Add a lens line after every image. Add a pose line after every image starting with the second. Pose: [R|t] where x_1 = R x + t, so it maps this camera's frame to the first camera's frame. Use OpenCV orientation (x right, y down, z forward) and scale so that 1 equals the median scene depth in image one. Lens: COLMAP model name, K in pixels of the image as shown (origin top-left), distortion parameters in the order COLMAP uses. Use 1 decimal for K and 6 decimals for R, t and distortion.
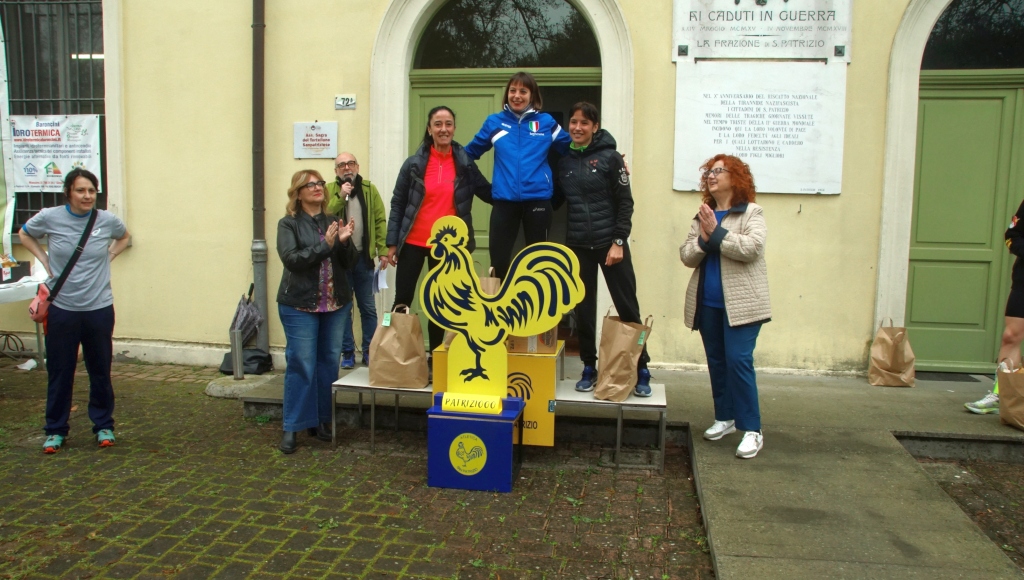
lens RADIAL K [[806.7, 0, 506.3], [0, 806.7, 304.4], [0, 0, 1]] dist [-0.168932, 0.169714]
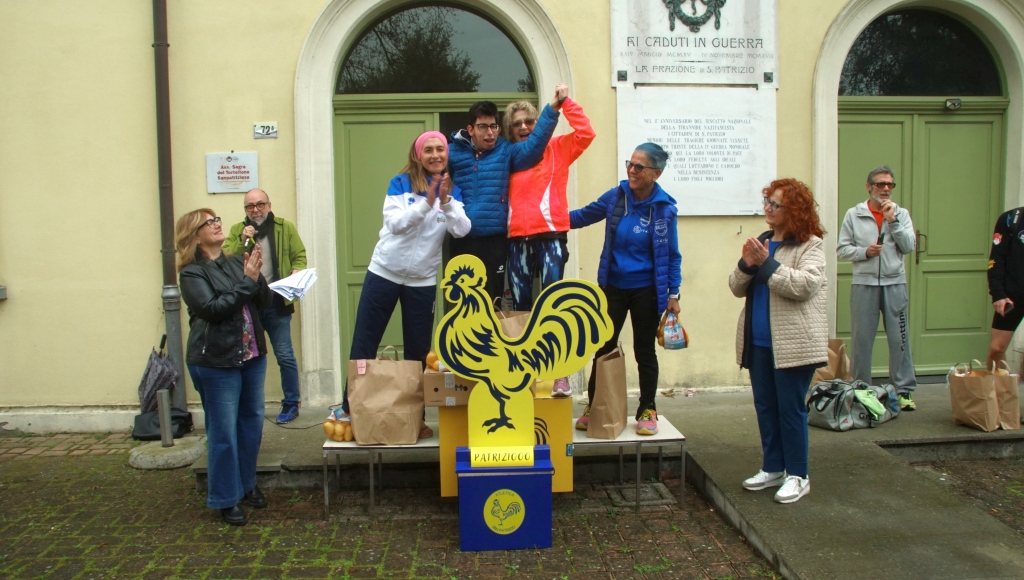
lens RADIAL K [[807.7, 0, 509.7], [0, 807.7, 306.1], [0, 0, 1]] dist [-0.170811, 0.172947]
pose [[0.972687, -0.053876, 0.225784, -0.161336], [0.059624, 0.998046, -0.018710, -0.021741], [-0.224334, 0.031661, 0.973998, 0.065186]]
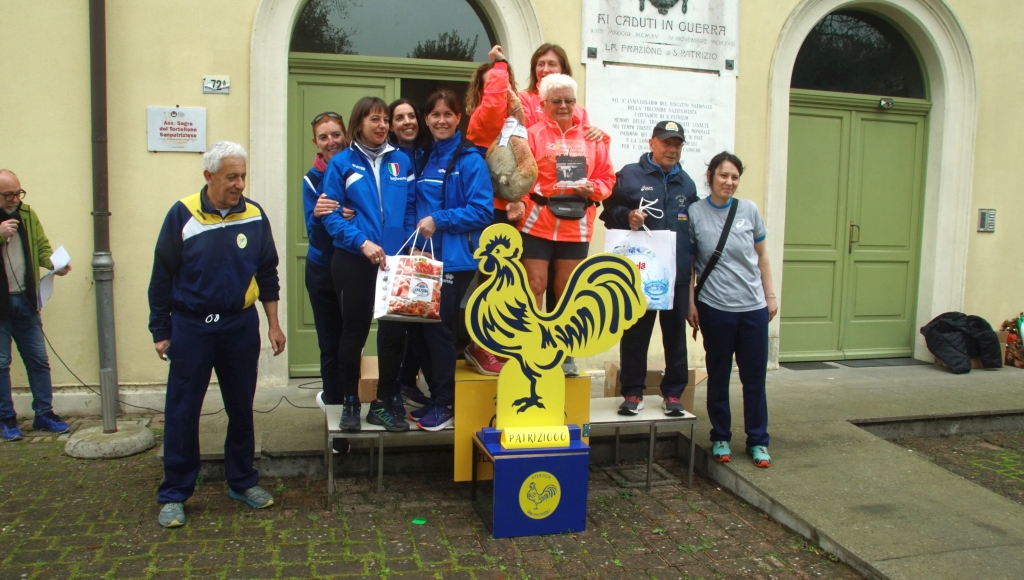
lens RADIAL K [[807.8, 0, 506.8], [0, 807.8, 305.1], [0, 0, 1]] dist [-0.170516, 0.171204]
pose [[0.917216, -0.040955, 0.396280, -0.286371], [0.041655, 0.999109, 0.006843, -0.019699], [-0.396207, 0.010231, 0.918104, 0.141694]]
